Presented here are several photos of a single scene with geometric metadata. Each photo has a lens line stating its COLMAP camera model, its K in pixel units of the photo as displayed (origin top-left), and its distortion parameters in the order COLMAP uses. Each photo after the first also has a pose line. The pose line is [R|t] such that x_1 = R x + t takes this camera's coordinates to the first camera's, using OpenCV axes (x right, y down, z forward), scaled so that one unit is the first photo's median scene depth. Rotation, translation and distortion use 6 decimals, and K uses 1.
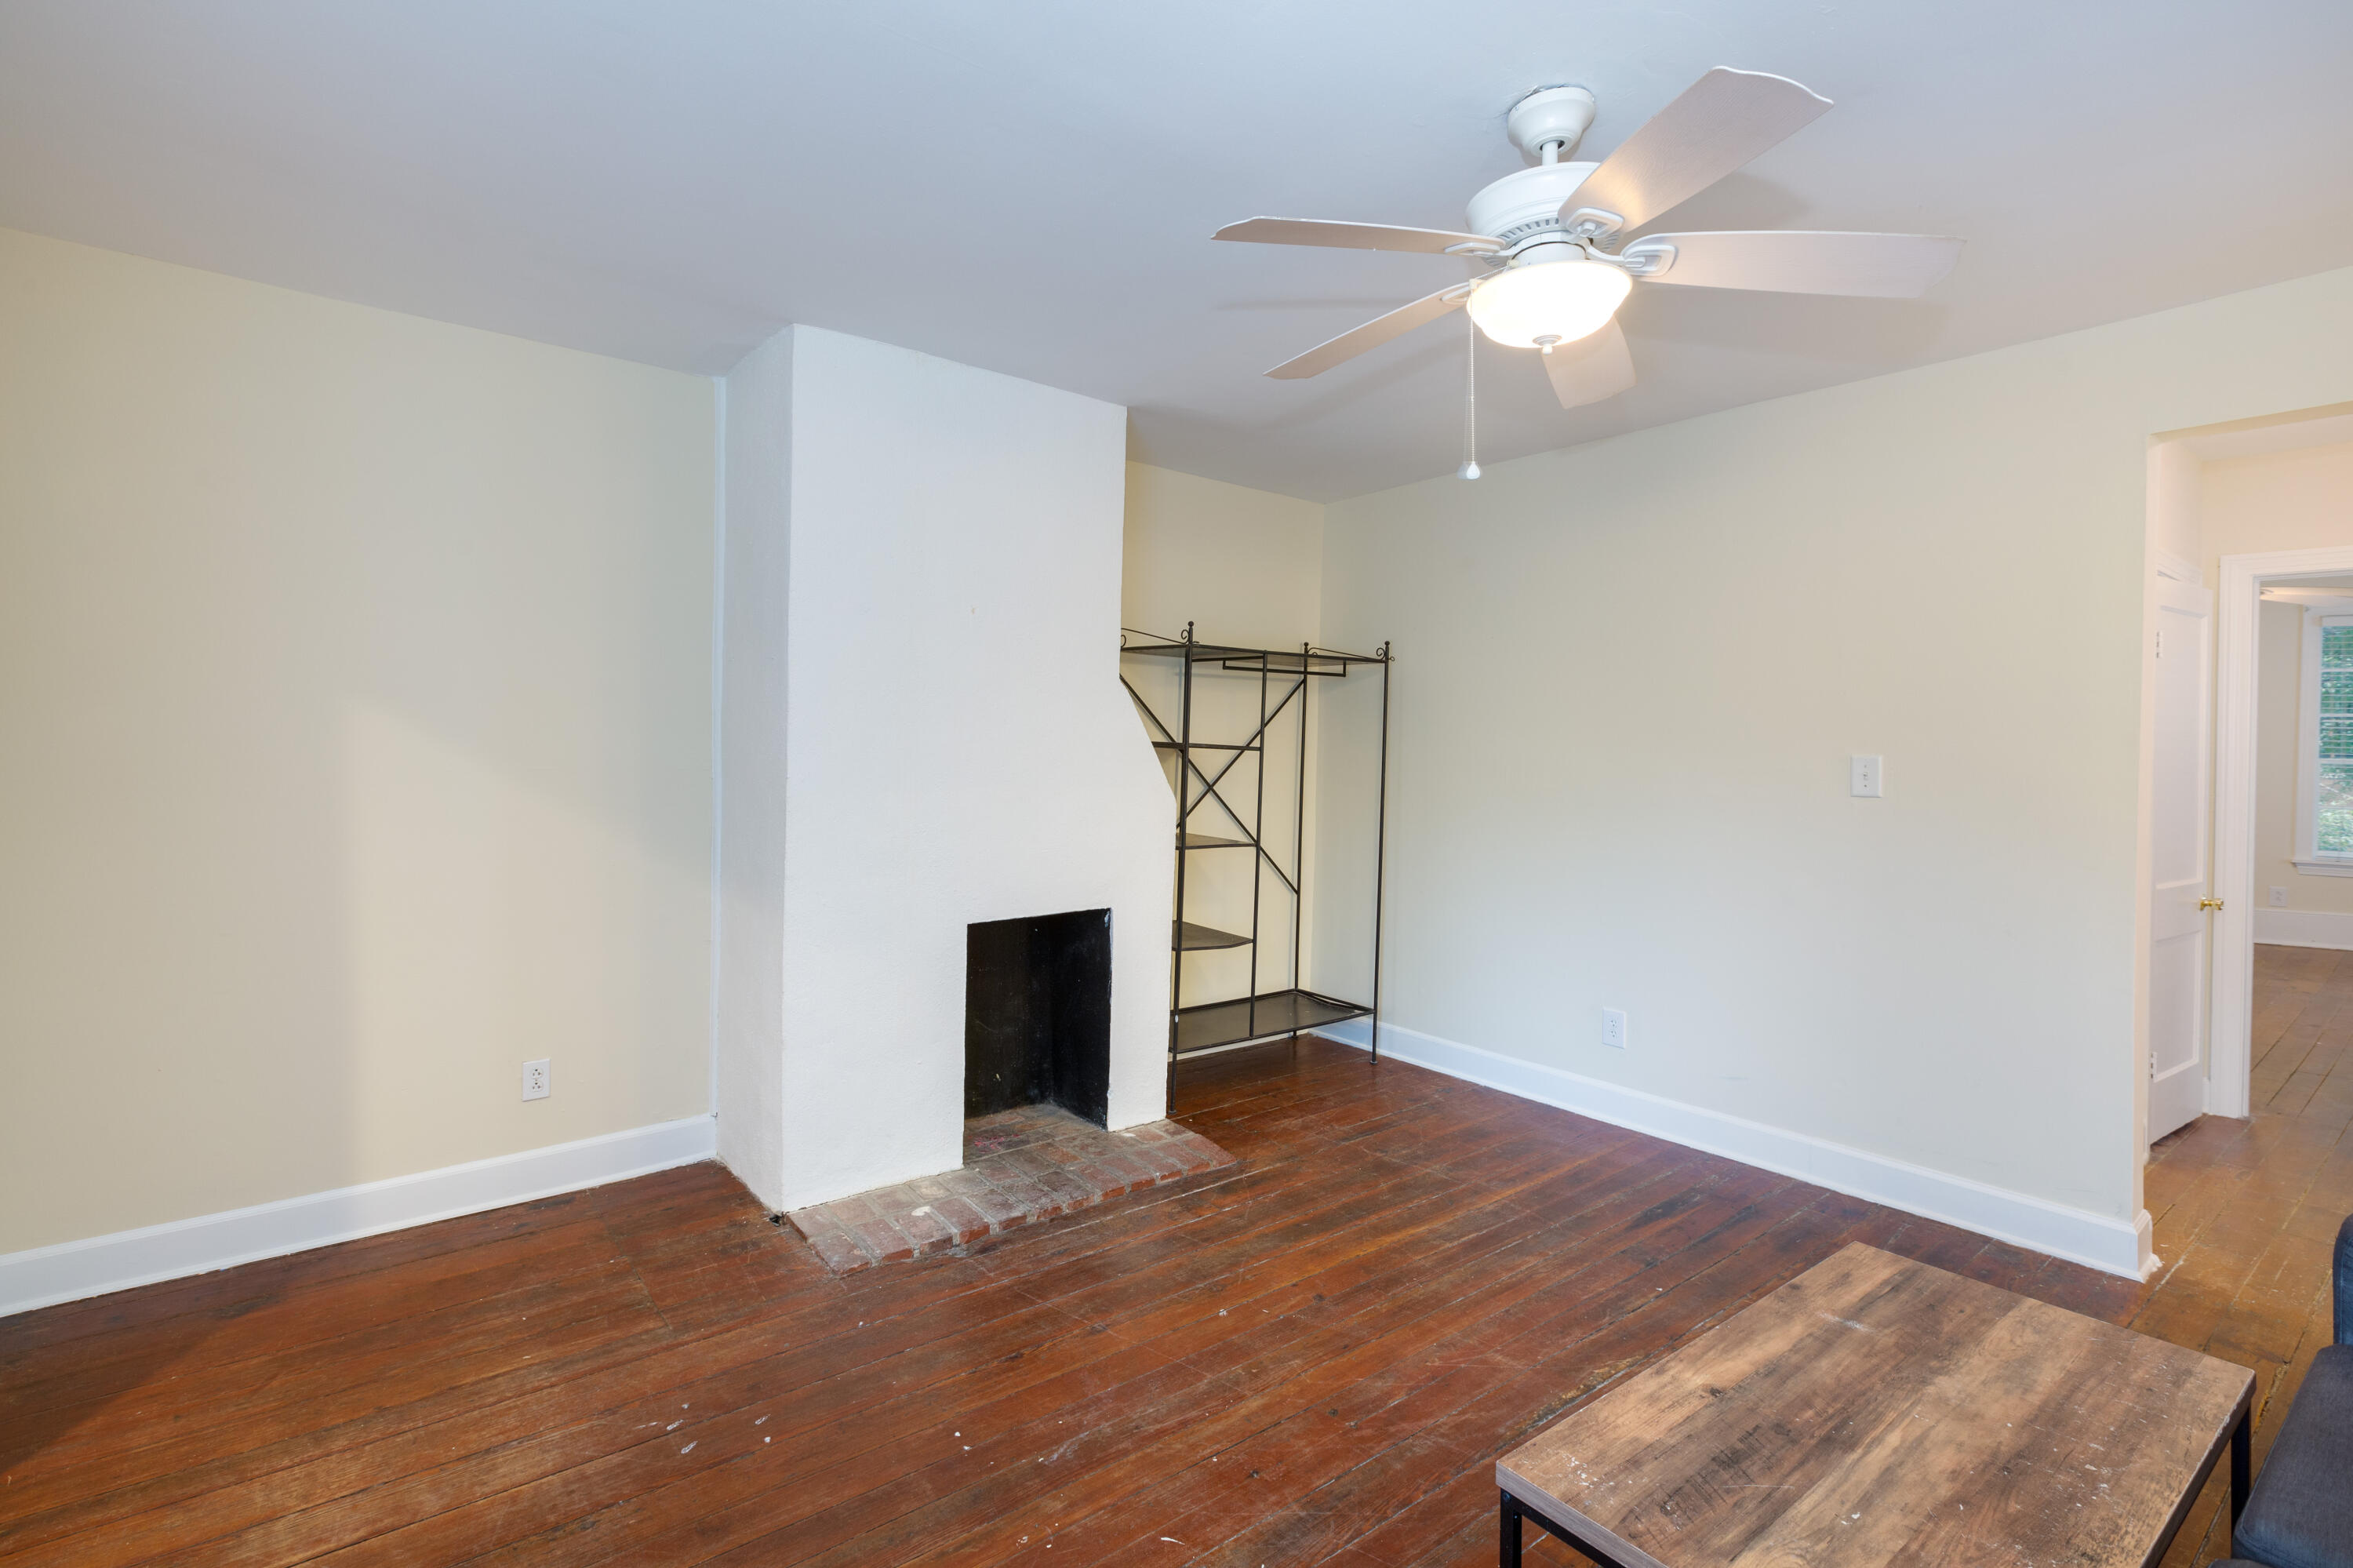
lens RADIAL K [[1099.9, 0, 1173.5], [0, 1099.9, 756.7], [0, 0, 1]] dist [-0.000257, -0.002000]
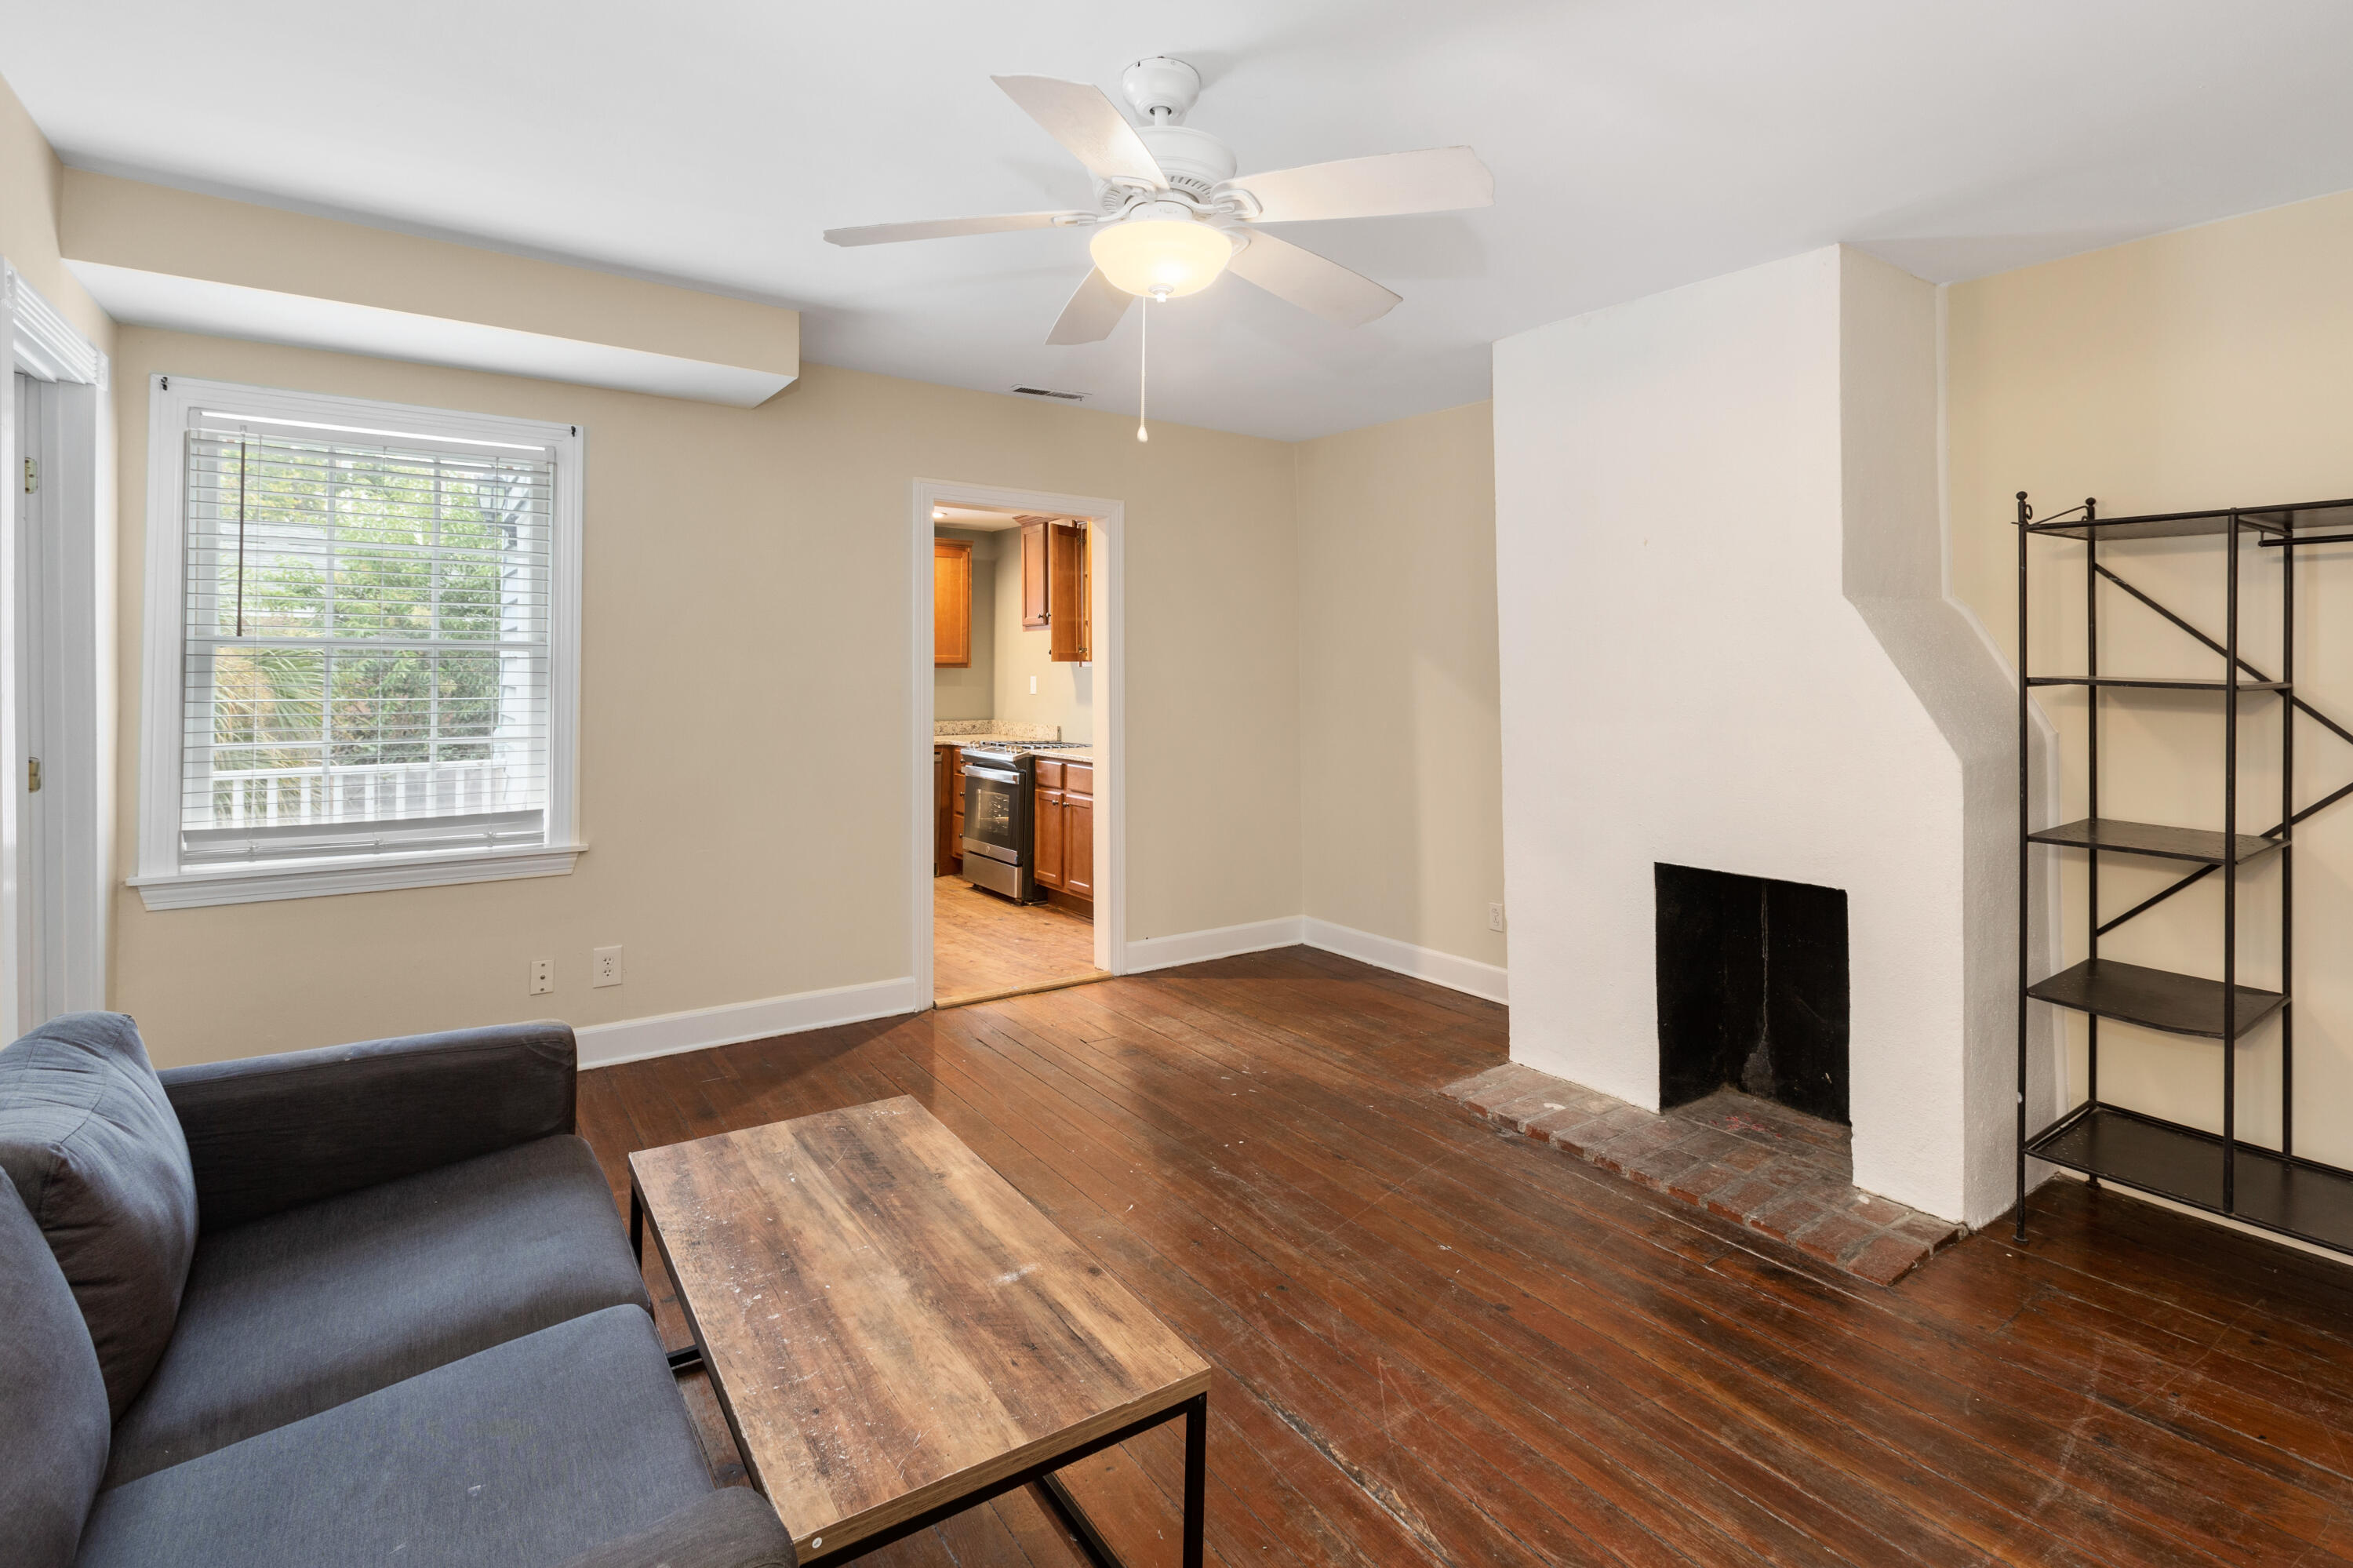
lens RADIAL K [[1125.9, 0, 1176.3], [0, 1125.9, 676.0], [0, 0, 1]] dist [0.001035, -0.000576]
pose [[-0.060004, -0.007633, -0.998169, 1.150853], [-0.024161, 0.999689, -0.006193, 0.004937], [0.997906, 0.023745, -0.060170, 0.867207]]
